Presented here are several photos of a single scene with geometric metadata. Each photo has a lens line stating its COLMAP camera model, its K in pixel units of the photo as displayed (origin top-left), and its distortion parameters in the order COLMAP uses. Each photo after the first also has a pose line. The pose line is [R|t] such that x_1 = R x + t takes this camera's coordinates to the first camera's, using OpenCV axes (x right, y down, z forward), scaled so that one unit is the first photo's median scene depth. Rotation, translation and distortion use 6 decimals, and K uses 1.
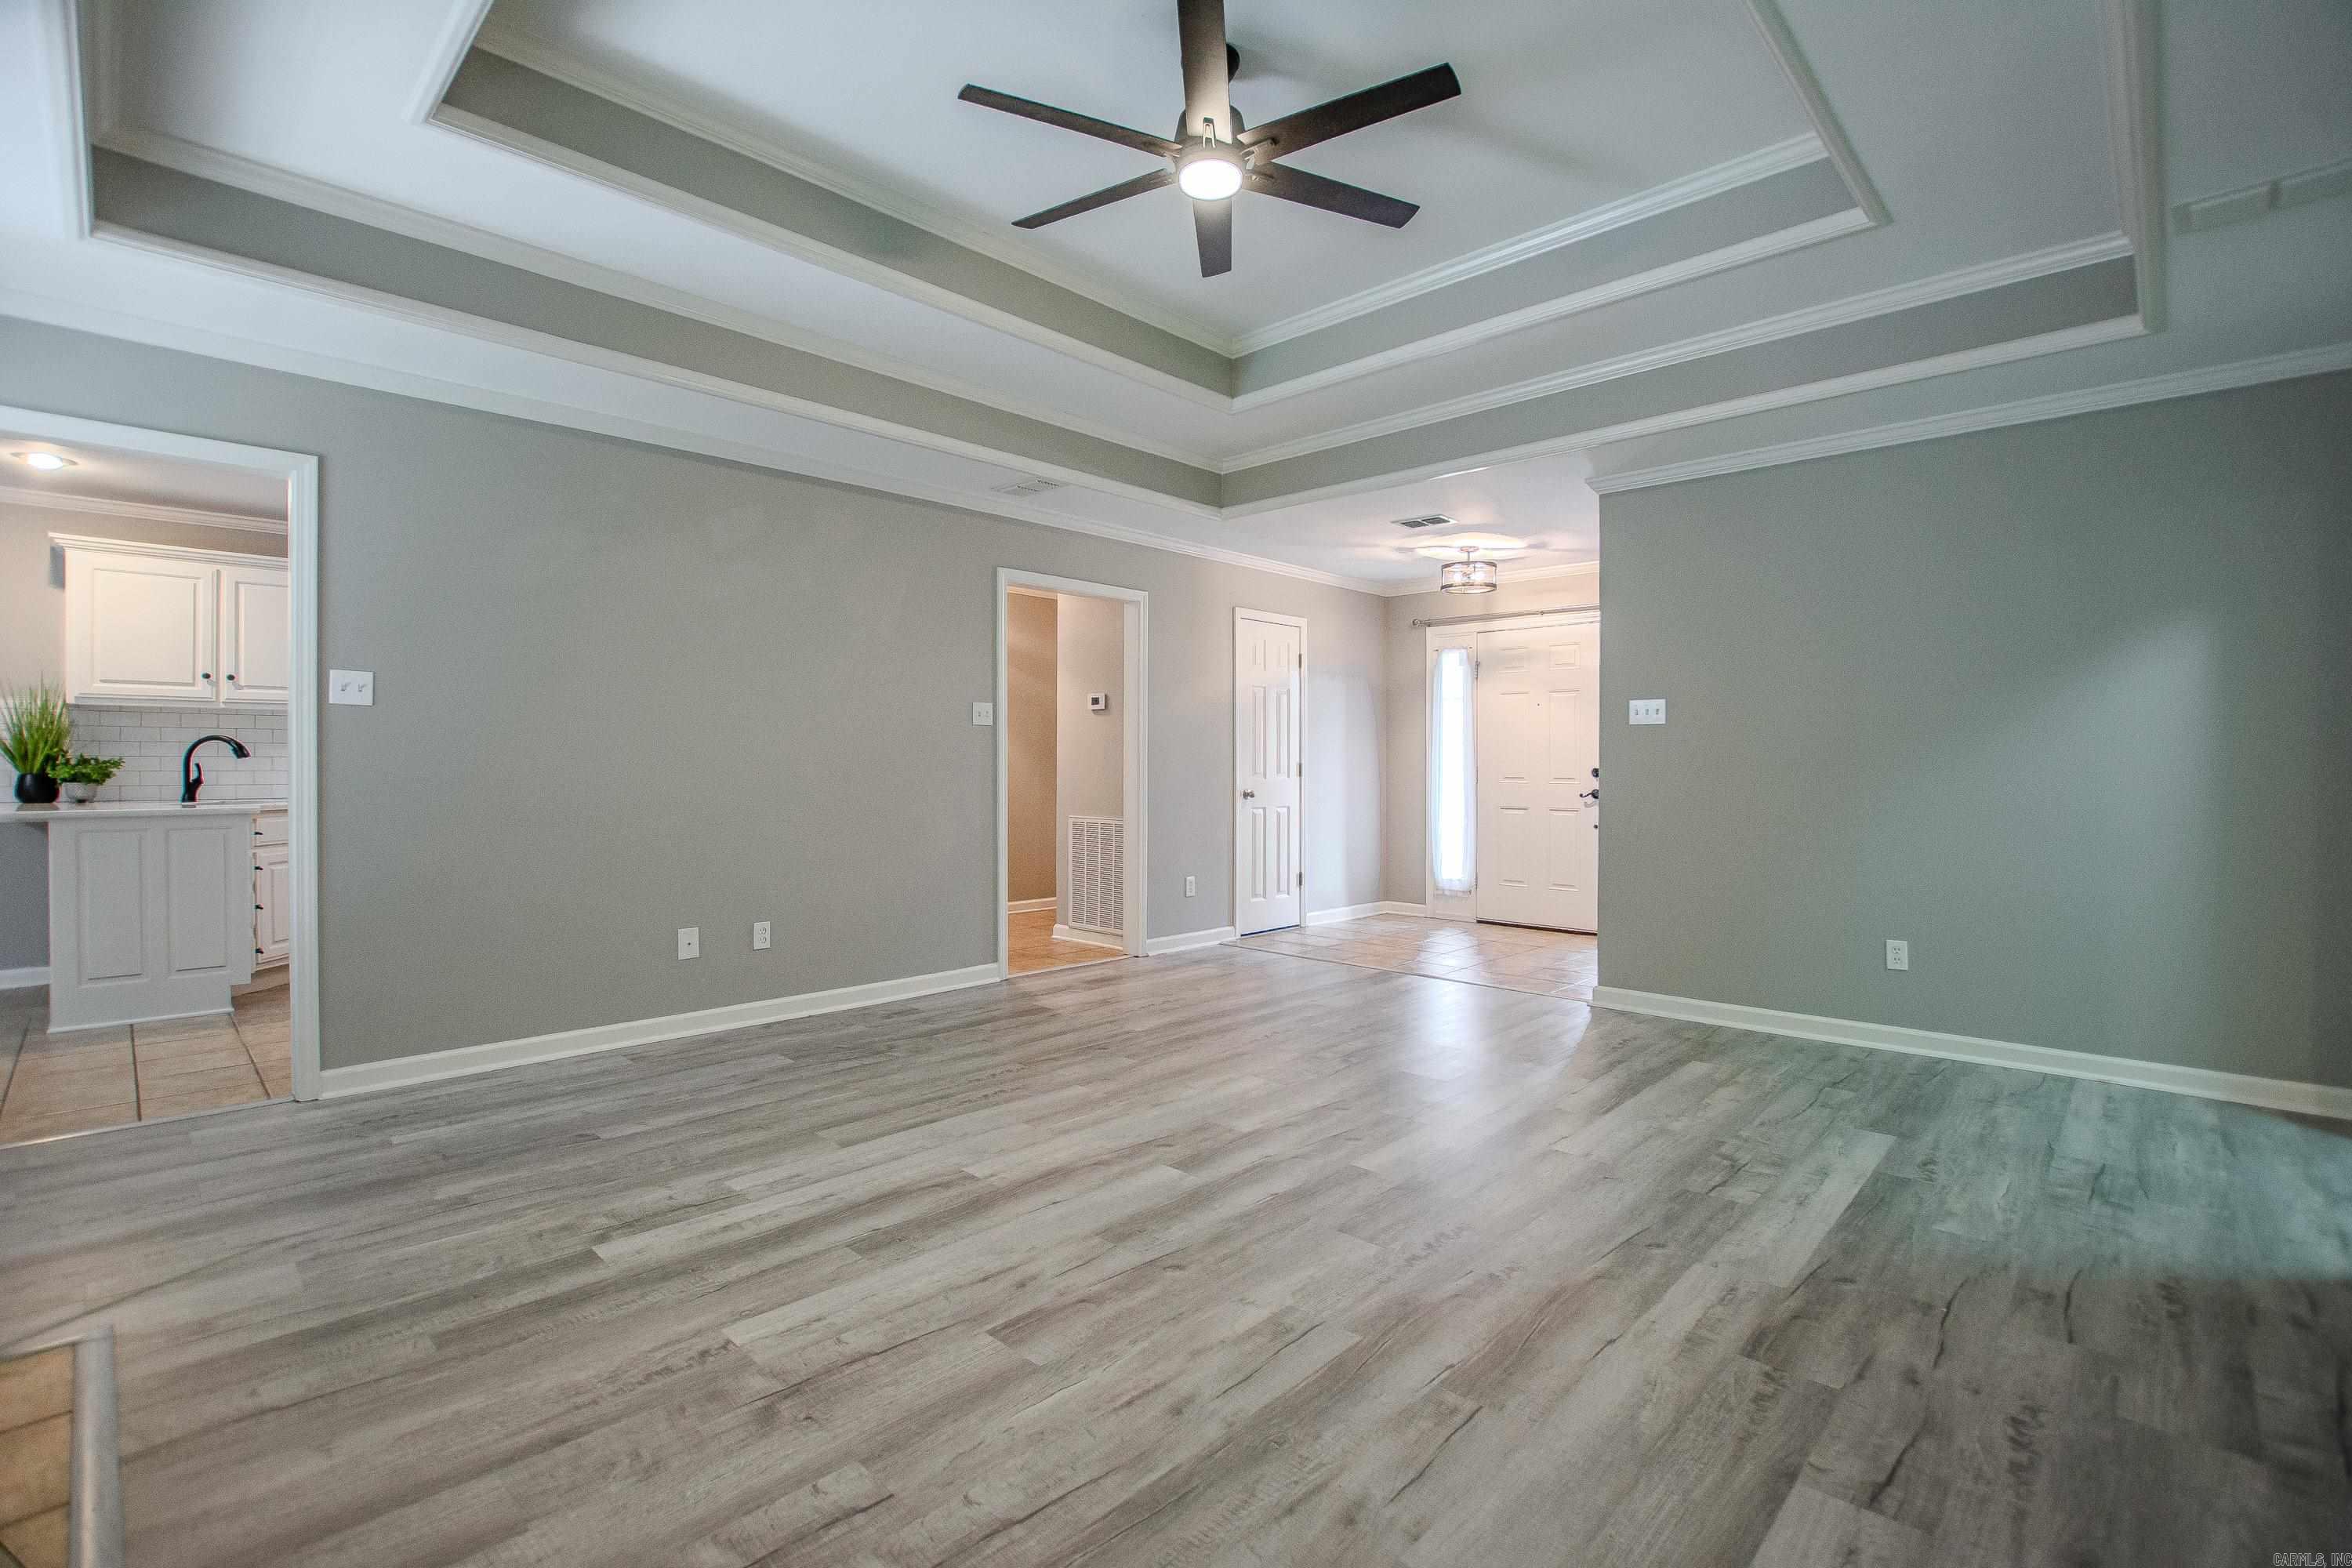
lens RADIAL K [[1045.7, 0, 1253.6], [0, 1045.7, 768.7], [0, 0, 1]] dist [-0.024858, 0.000748]
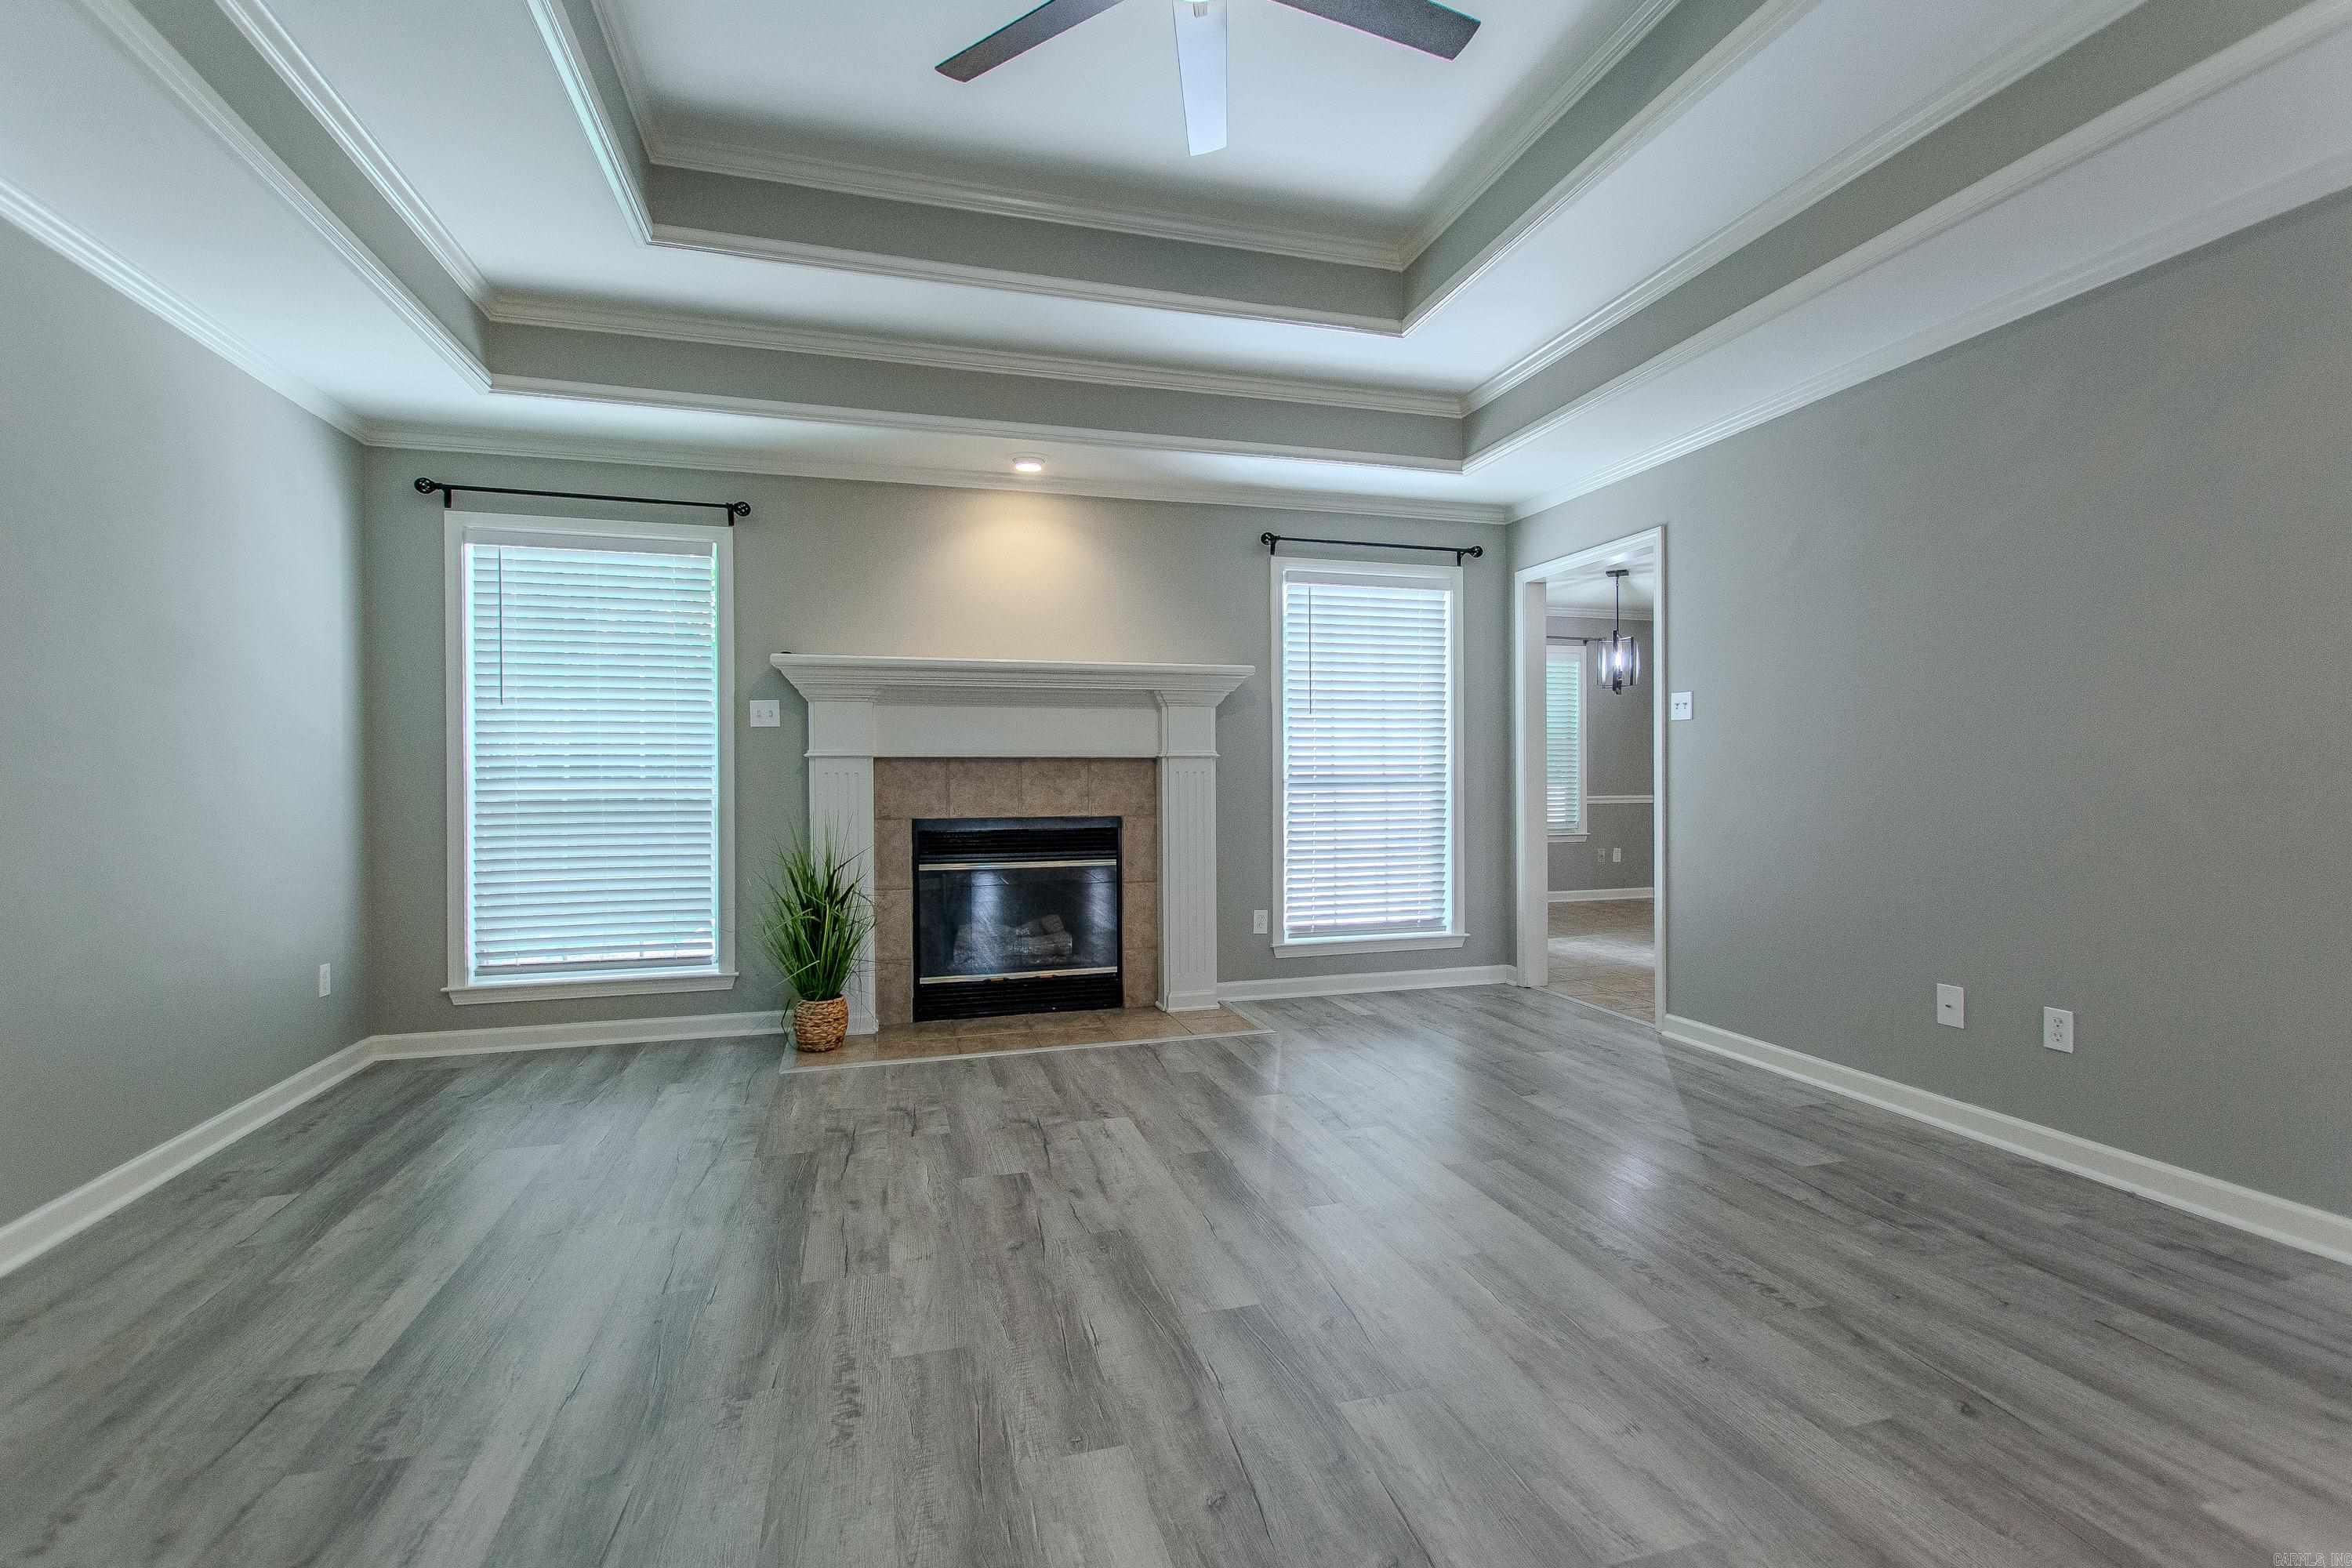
lens RADIAL K [[1030.5, 0, 1176.2], [0, 1030.5, 779.9], [0, 0, 1]] dist [0.001528, 0.000121]
pose [[-0.539904, 0.003111, -0.841721, 0.560989], [0.000368, 0.999994, 0.003460, -0.000849], [0.841726, 0.001558, -0.539902, 1.323876]]
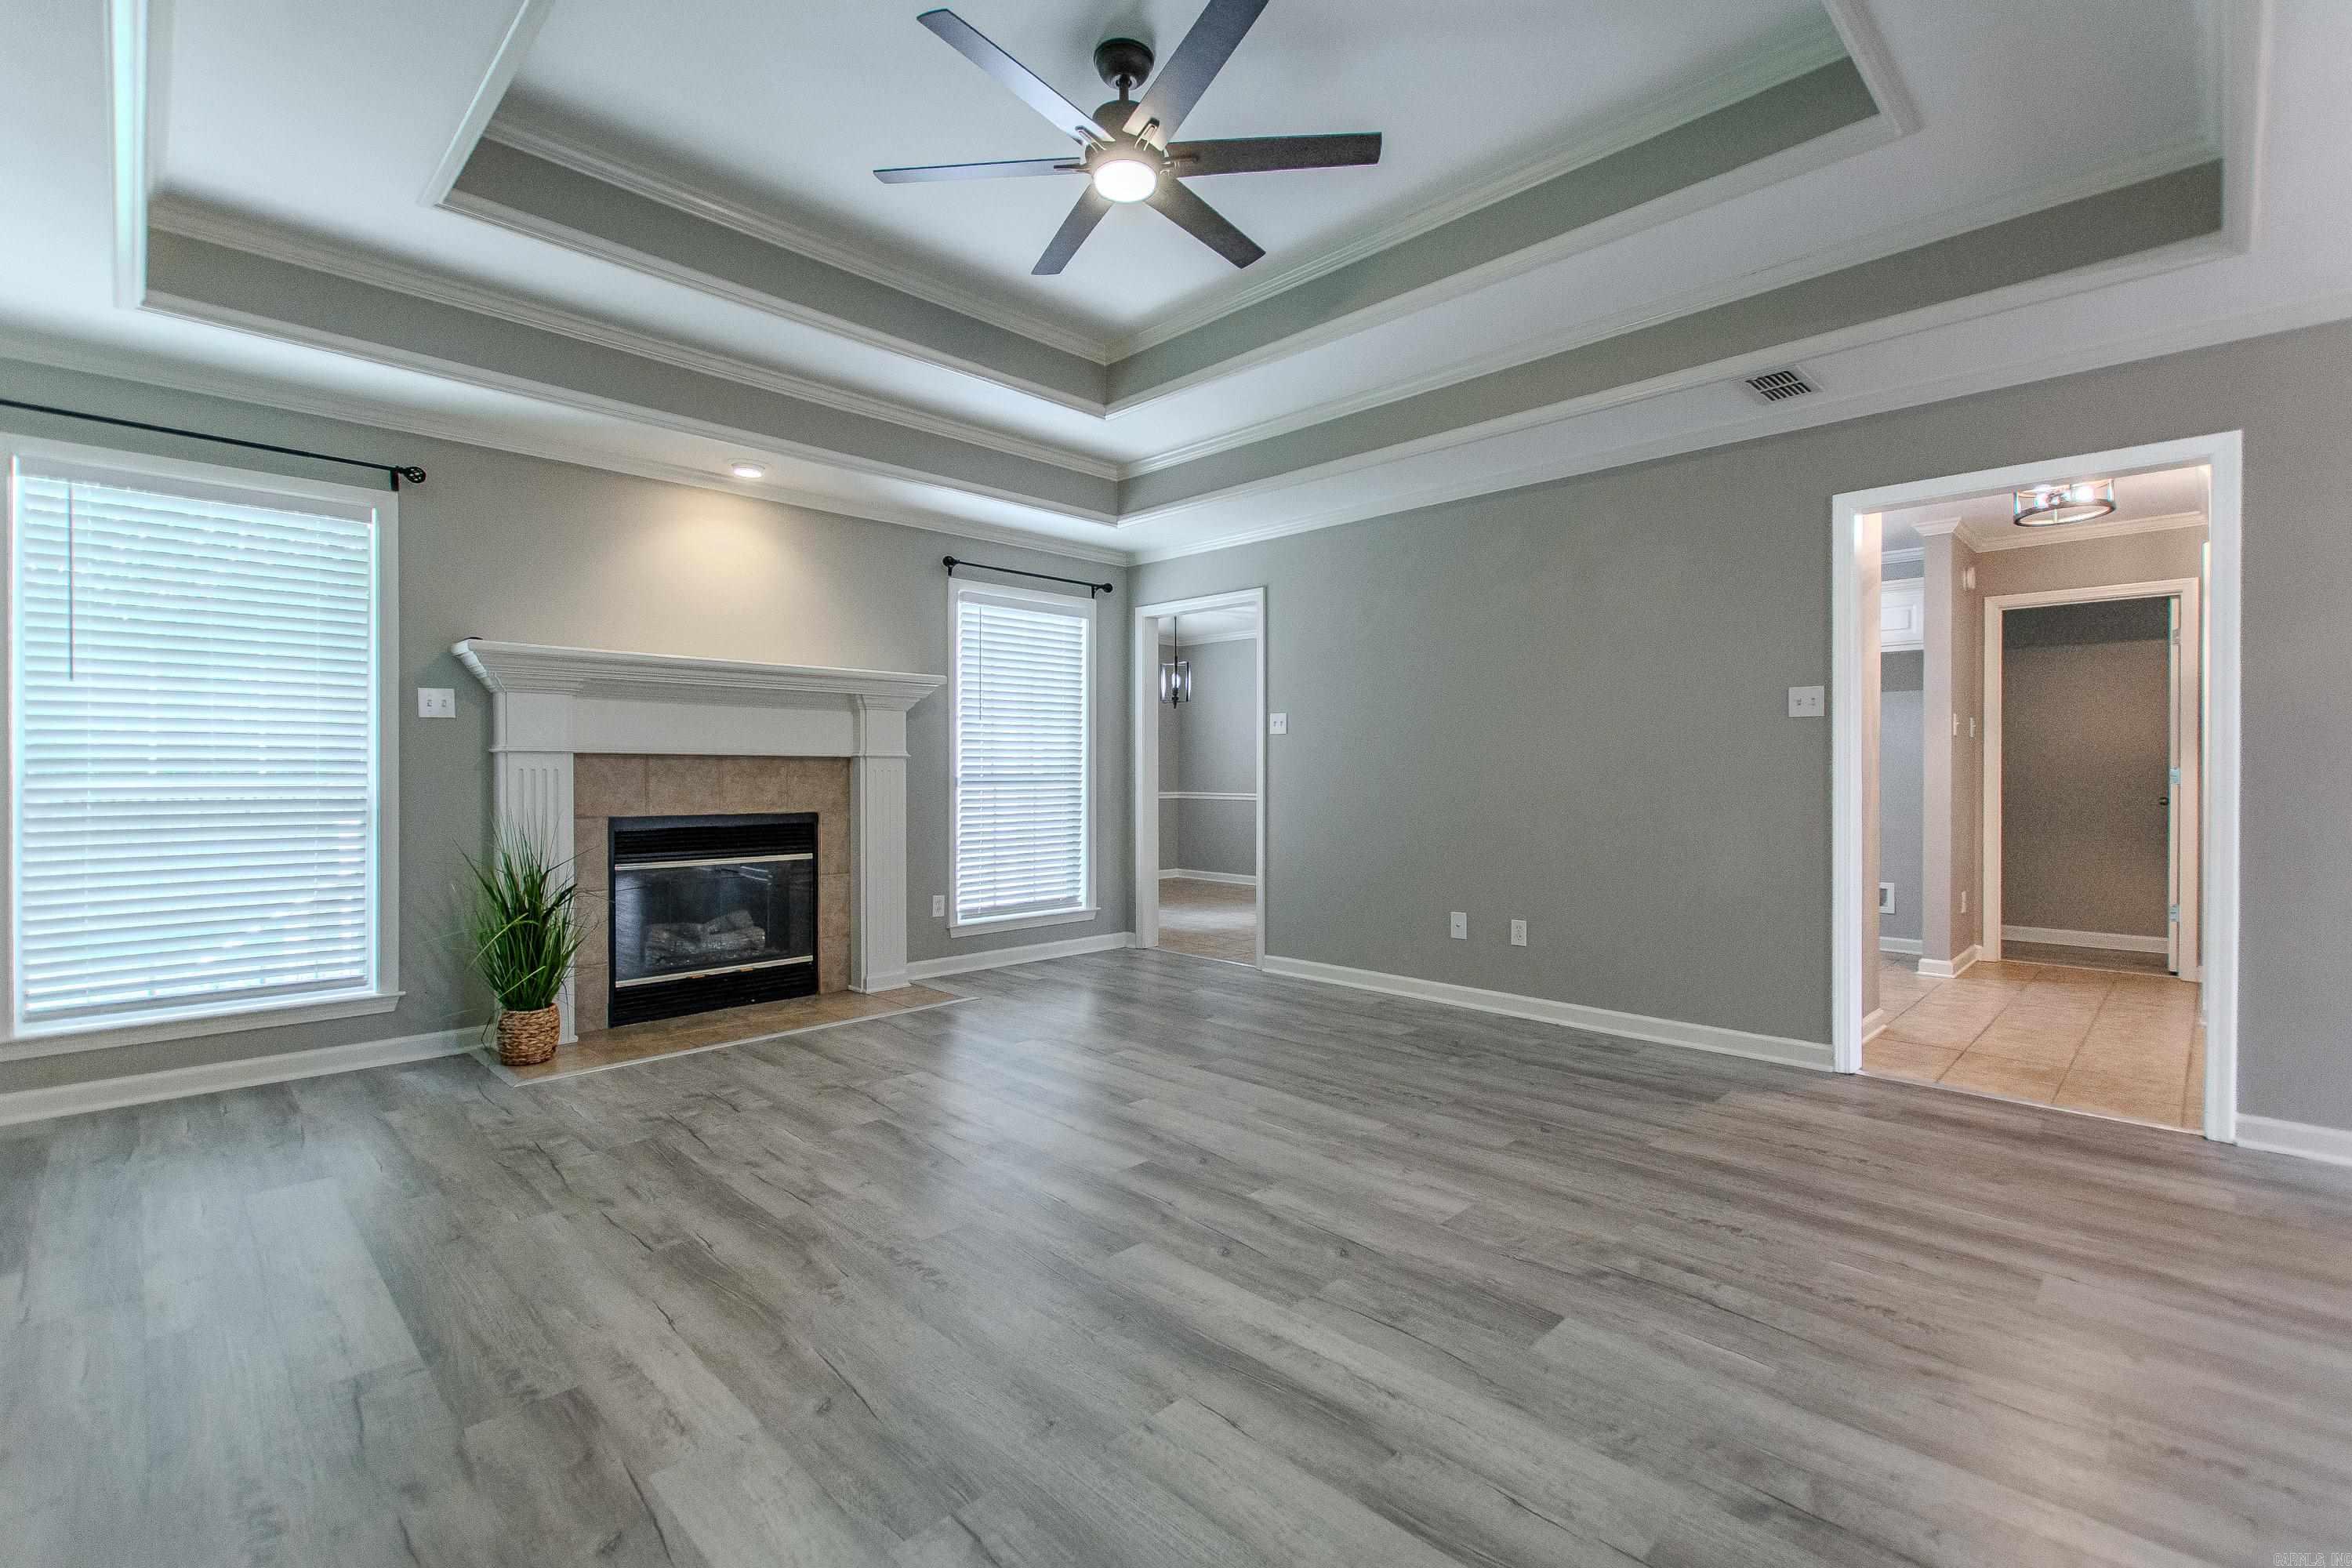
lens RADIAL K [[1041.9, 0, 1160.7], [0, 1041.9, 778.0], [0, 0, 1]] dist [0.006078, -0.005163]
pose [[-0.066277, 0.001039, -0.997801, 0.922172], [-0.003443, 0.999993, 0.001270, 0.001440], [0.997795, 0.003519, -0.066273, 1.056725]]
